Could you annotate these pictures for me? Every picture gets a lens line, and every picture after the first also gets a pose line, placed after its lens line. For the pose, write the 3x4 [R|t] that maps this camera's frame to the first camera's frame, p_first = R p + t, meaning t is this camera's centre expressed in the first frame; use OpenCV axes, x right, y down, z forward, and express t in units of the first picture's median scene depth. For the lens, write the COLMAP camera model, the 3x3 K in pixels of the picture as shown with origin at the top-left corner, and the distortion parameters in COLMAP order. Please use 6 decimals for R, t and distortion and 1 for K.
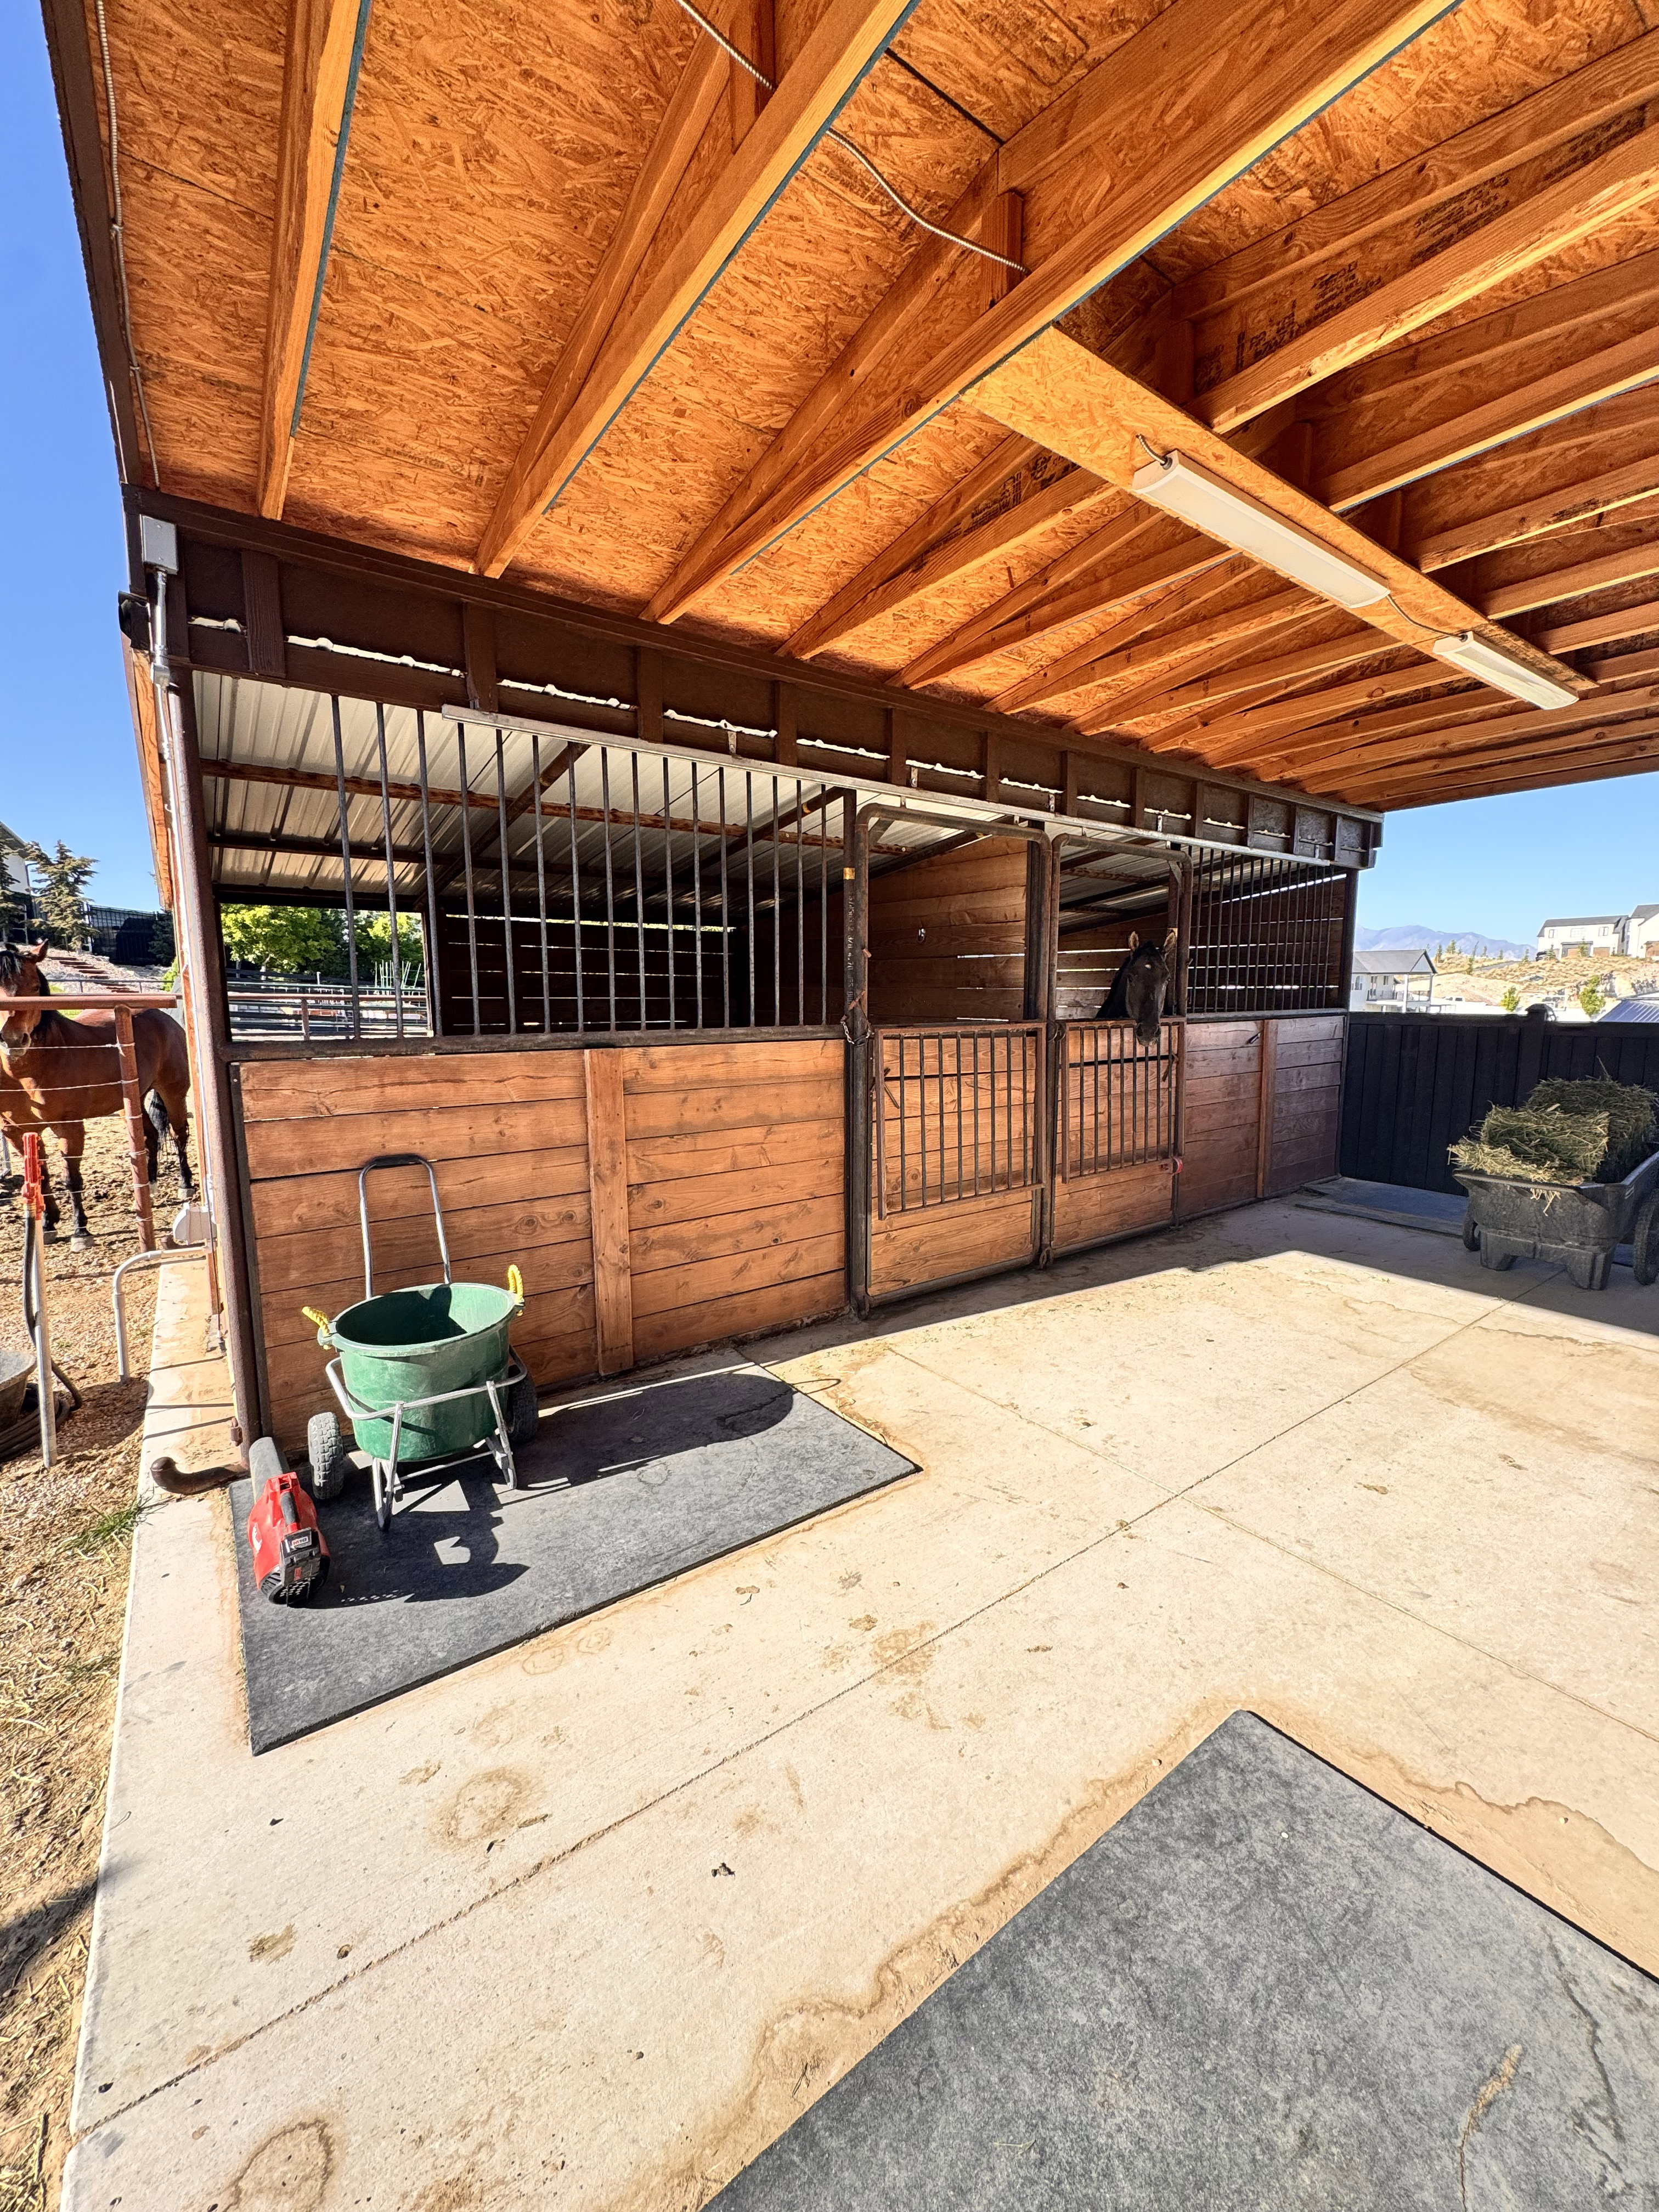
lens RADIAL K [[874.4, 0, 816.3], [0, 874.4, 1104.2], [0, 0, 1]] dist [-0.004541, -0.000176]
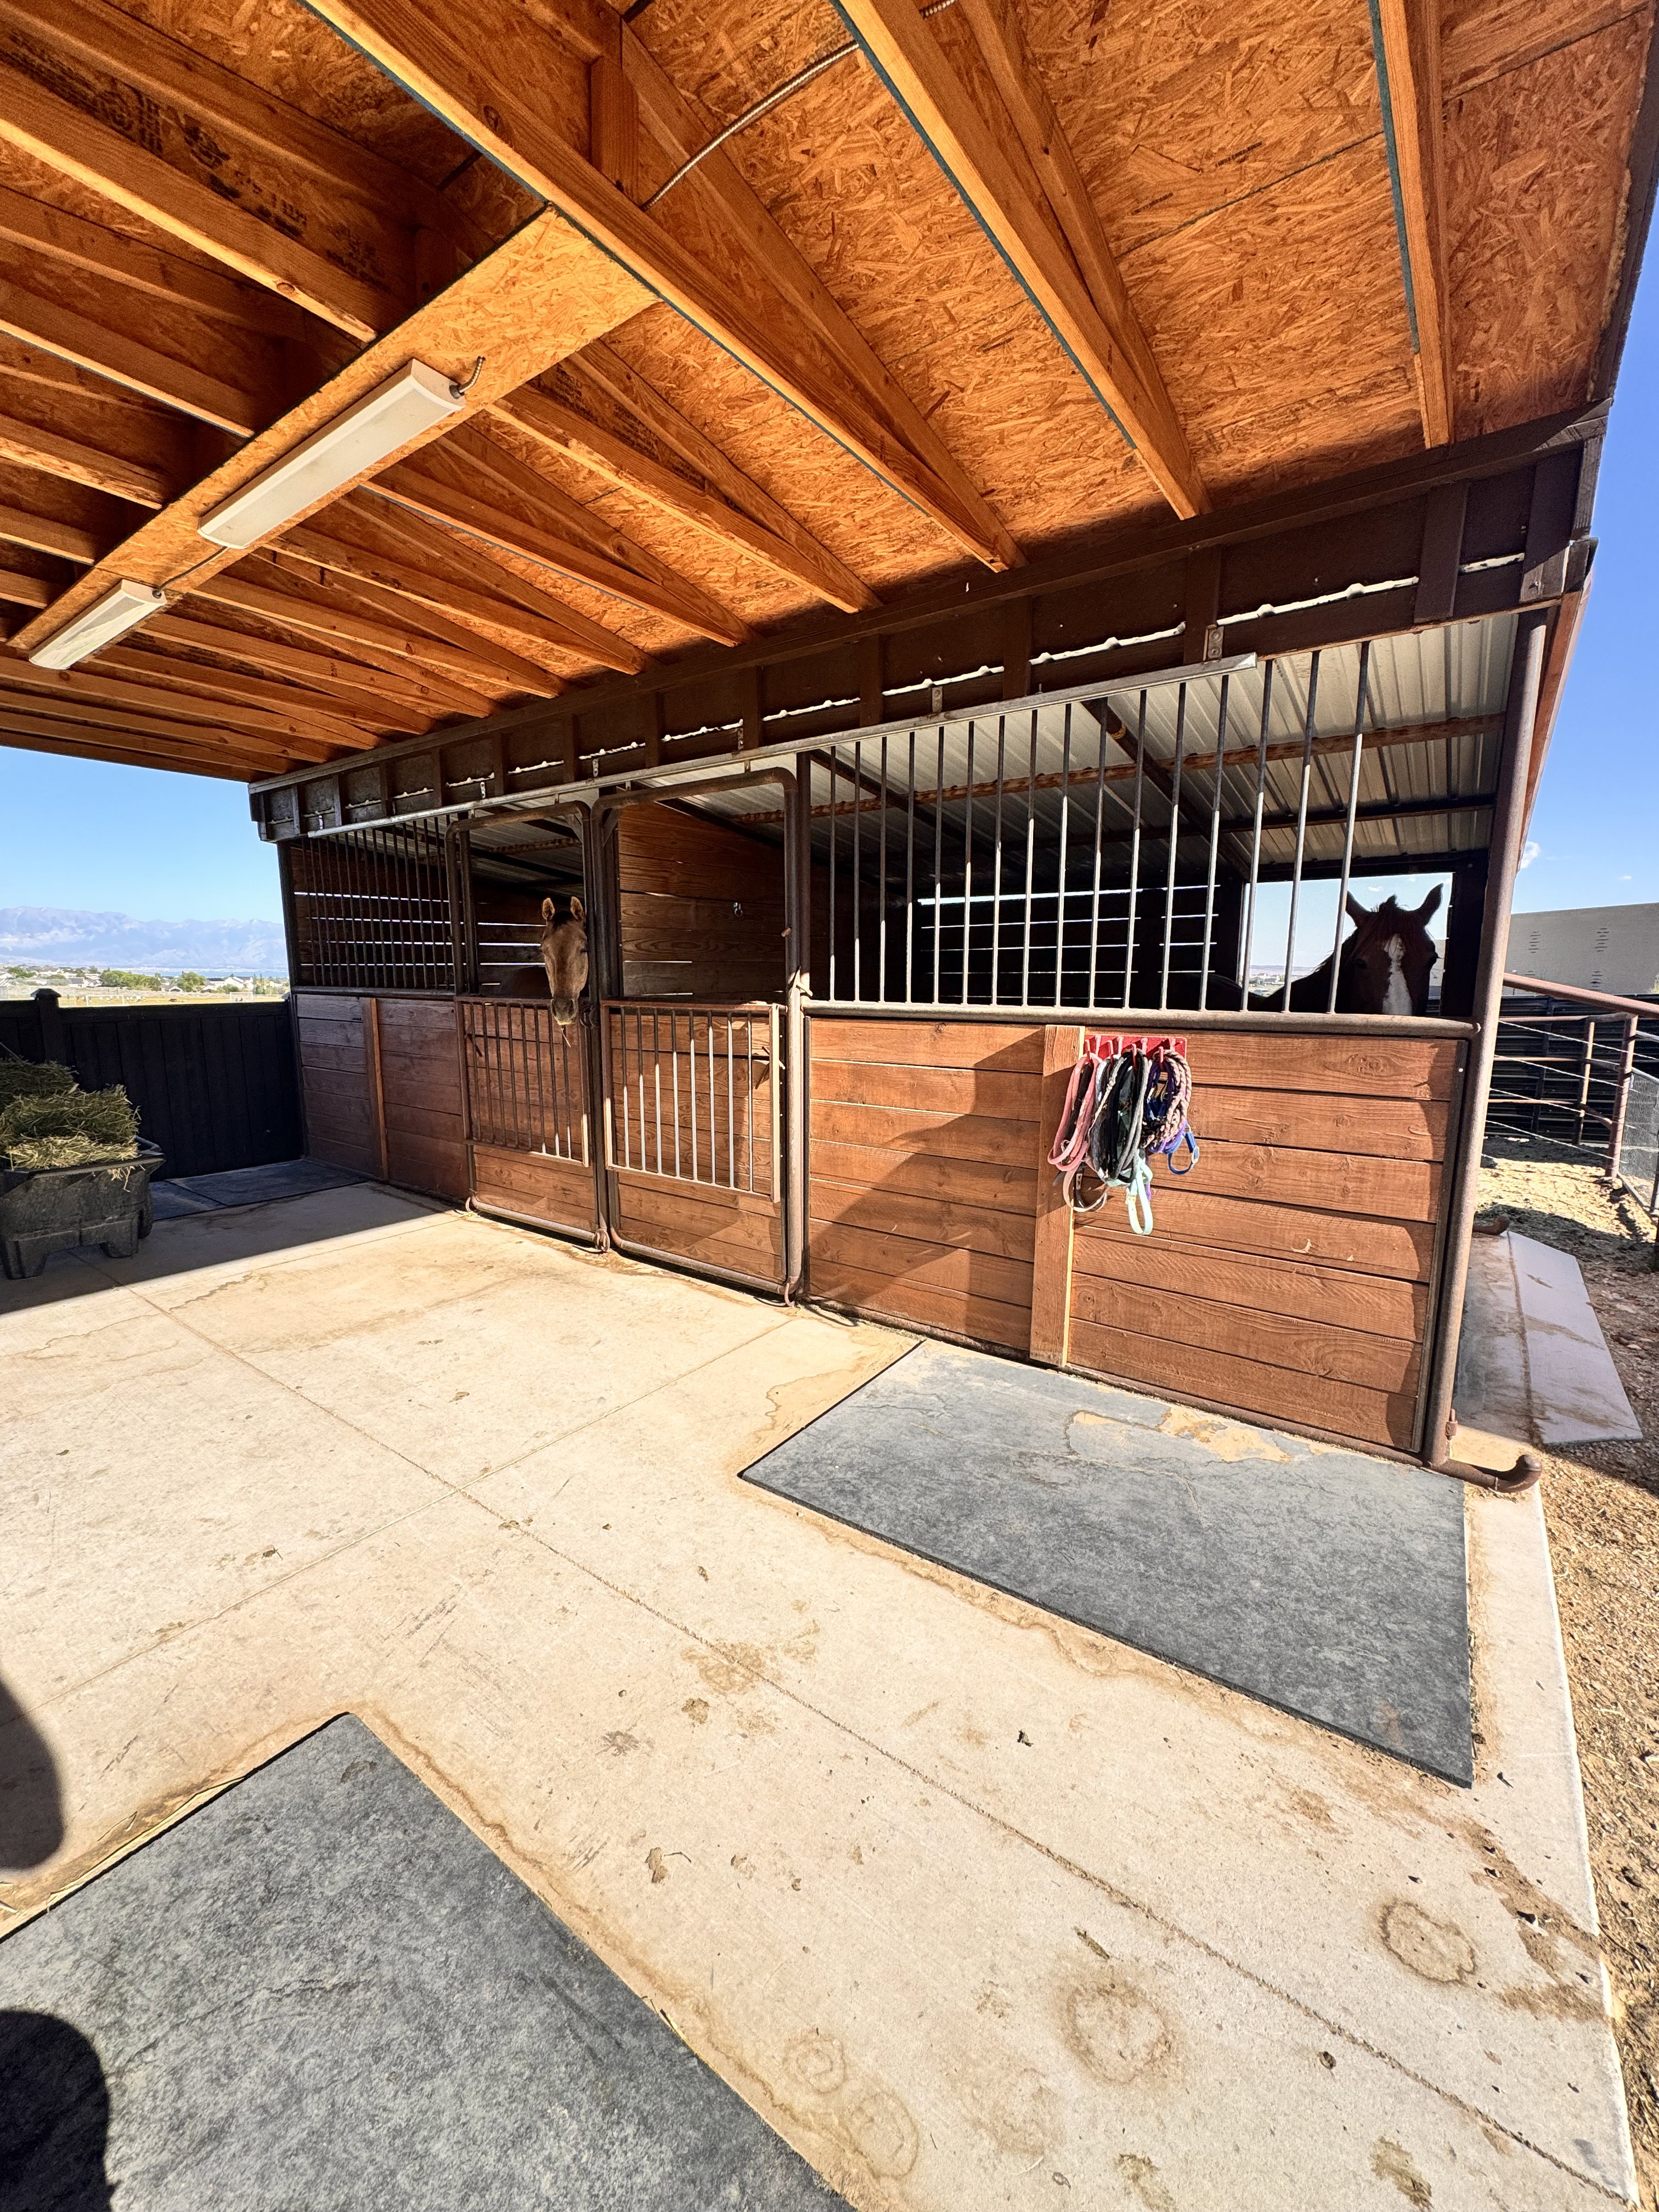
lens RADIAL K [[874.4, 0, 825.8], [0, 874.4, 1114.8], [0, 0, 1]] dist [-0.004541, -0.000176]
pose [[-0.321126, -0.153221, 0.934560, -0.480050], [0.120339, 0.972224, 0.200746, -0.088245], [-0.939360, 0.176928, -0.293768, 0.711720]]
